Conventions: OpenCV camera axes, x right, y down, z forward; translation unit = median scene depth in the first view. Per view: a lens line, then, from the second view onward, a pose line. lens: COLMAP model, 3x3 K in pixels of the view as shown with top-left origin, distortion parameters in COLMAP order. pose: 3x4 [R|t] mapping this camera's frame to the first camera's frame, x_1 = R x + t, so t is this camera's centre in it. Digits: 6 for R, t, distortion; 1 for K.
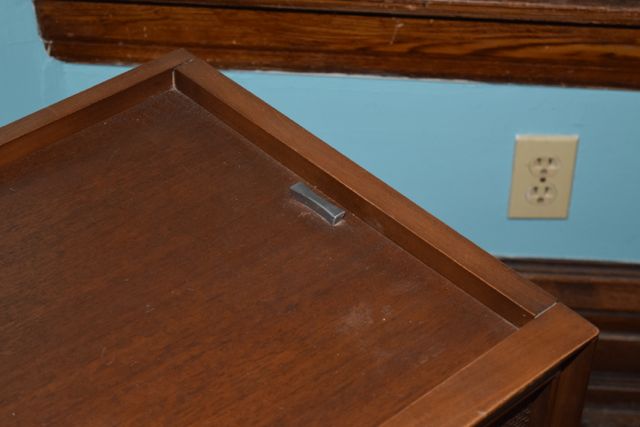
lens RADIAL K [[1431.4, 0, 316.6], [0, 1431.4, 214.7], [0, 0, 1]] dist [0.000391, 0.000000]
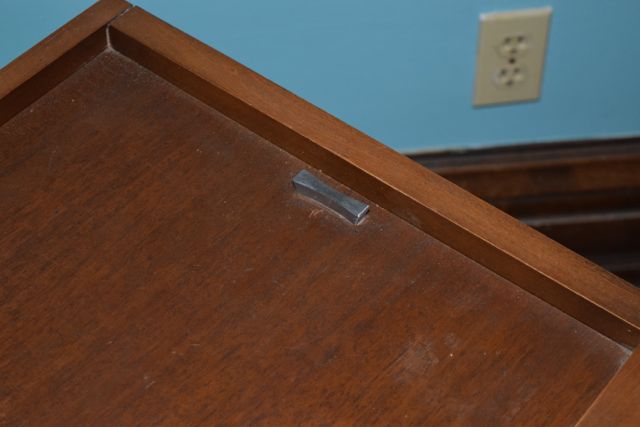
lens RADIAL K [[1431.4, 0, 324.1], [0, 1431.4, 211.2], [0, 0, 1]] dist [0.000391, 0.000000]
pose [[0.986497, -0.122598, 0.108596, -0.090300], [0.105221, 0.982547, 0.153397, -0.122635], [-0.125507, -0.139899, 0.982179, 0.235846]]
